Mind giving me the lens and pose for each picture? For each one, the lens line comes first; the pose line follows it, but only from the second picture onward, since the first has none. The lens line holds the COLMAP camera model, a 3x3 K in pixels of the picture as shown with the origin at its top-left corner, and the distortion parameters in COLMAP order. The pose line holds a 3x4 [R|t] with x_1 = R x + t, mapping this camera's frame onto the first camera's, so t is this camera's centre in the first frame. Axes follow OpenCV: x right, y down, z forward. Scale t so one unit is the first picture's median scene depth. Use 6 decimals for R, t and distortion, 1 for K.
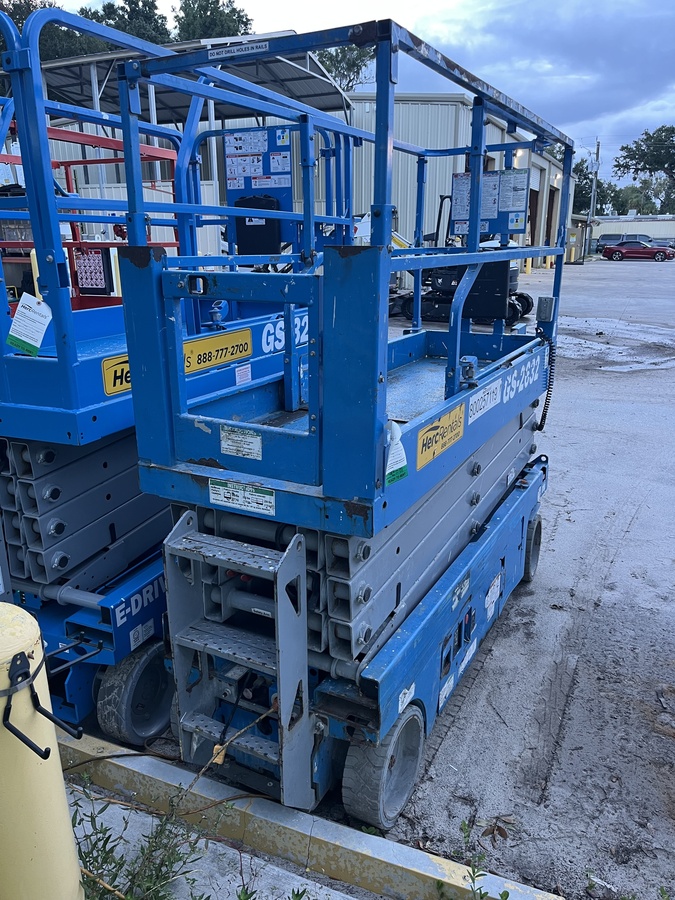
lens RADIAL K [[675.7, 0, 344.5], [0, 675.7, 452.5], [0, 0, 1]] dist [0.007689, 0.001073]
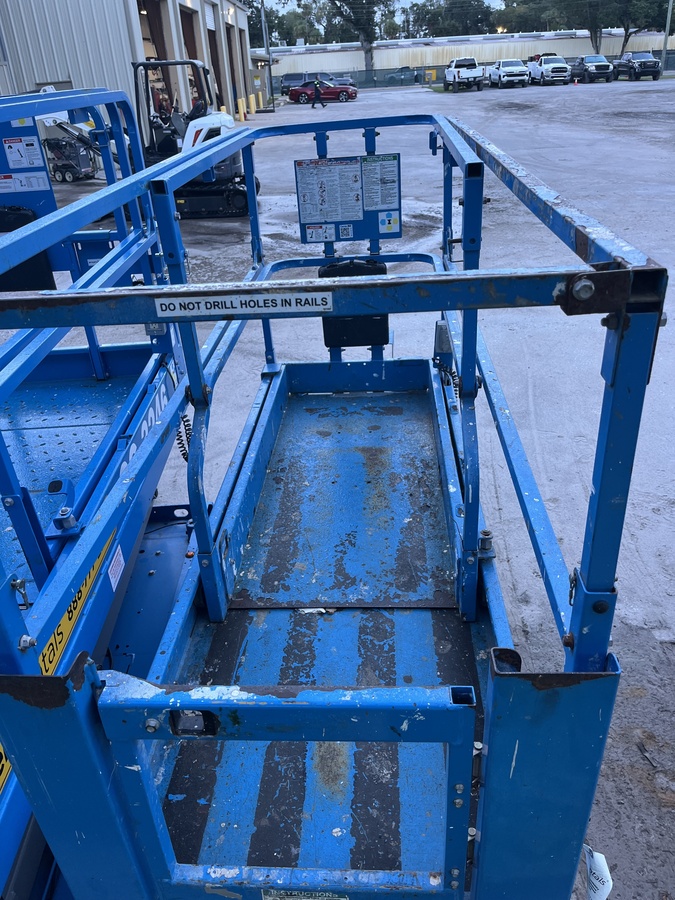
lens RADIAL K [[680.1, 0, 337.5], [0, 680.1, 450.0], [0, 0, 1]] dist [-0.001579, -0.002631]
pose [[0.907887, -0.243436, 0.341293, -0.129549], [0.172182, 0.958819, 0.225874, -0.286336], [-0.382224, -0.146303, 0.912415, 0.286167]]
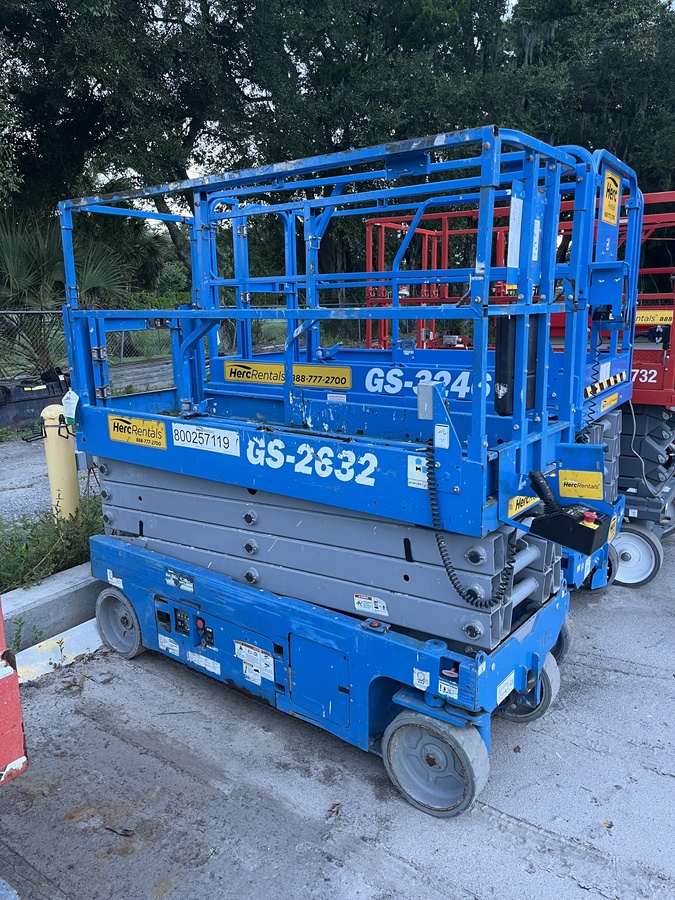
lens RADIAL K [[675.7, 0, 344.5], [0, 675.7, 452.5], [0, 0, 1]] dist [0.007689, 0.001073]
pose [[-0.166382, 0.214679, -0.962409, 0.932363], [-0.280648, 0.925337, 0.254928, -0.301233], [0.945280, 0.312514, -0.093710, 0.988011]]
